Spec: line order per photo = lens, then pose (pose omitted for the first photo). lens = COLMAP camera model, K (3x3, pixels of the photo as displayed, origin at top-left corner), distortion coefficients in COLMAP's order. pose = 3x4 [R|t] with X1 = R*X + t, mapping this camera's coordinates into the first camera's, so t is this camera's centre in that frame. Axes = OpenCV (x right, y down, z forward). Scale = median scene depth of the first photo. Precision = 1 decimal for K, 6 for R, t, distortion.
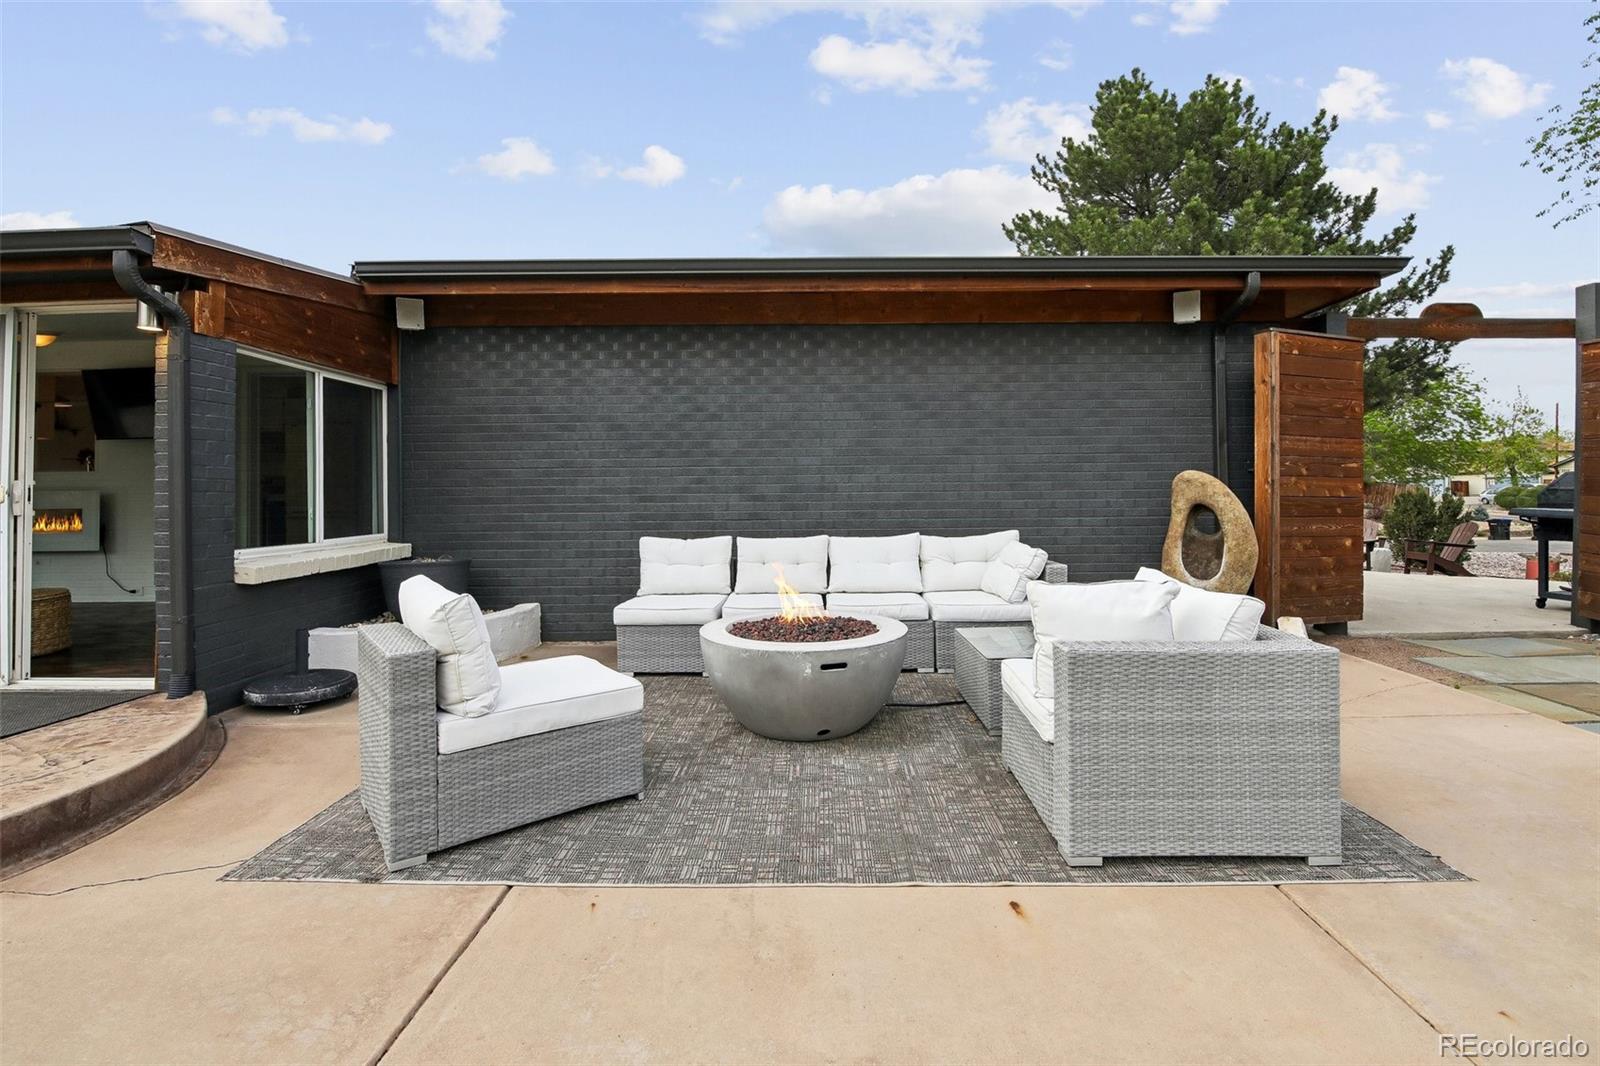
lens RADIAL K [[709.6, 0, 803.4], [0, 709.6, 451.1], [0, 0, 1]] dist [-0.001846, -0.008547]
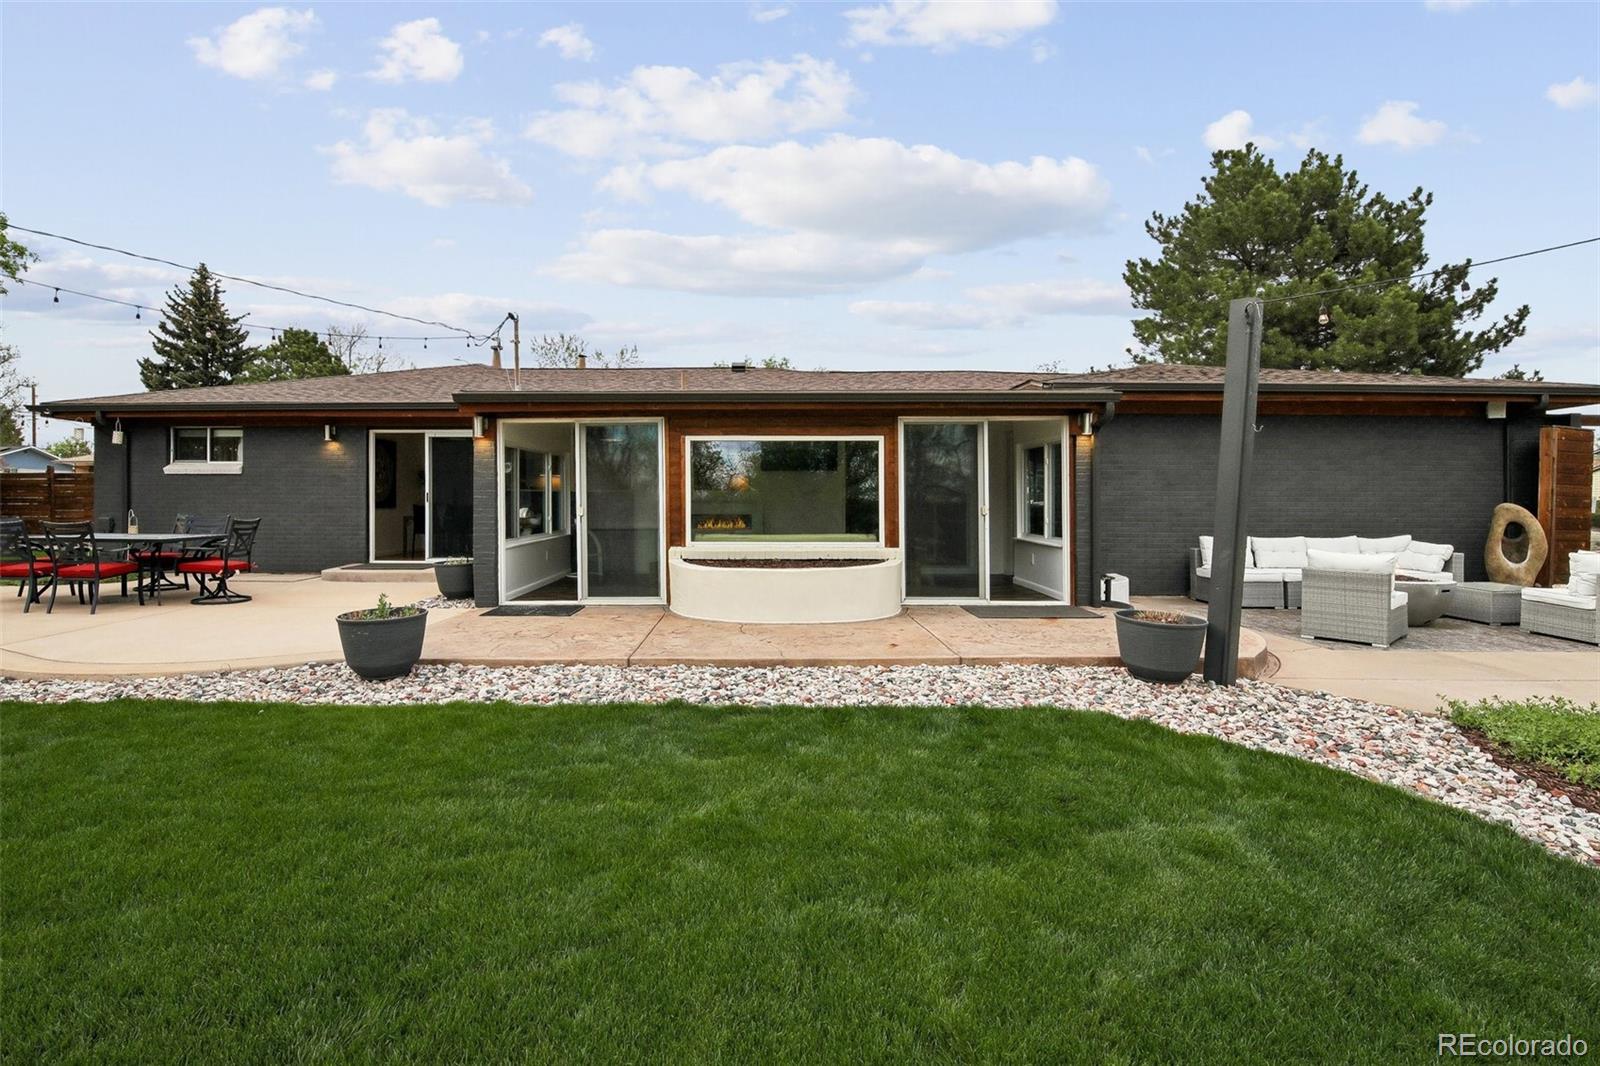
lens RADIAL K [[778.9, 0, 664.0], [0, 778.9, 460.8], [0, 0, 1]] dist [0.000951, -0.009035]
pose [[0.999827, 0.013272, -0.013017, -0.519364], [-0.013086, 0.999812, 0.014296, -0.026692], [0.013204, -0.014123, 0.999813, -0.326125]]
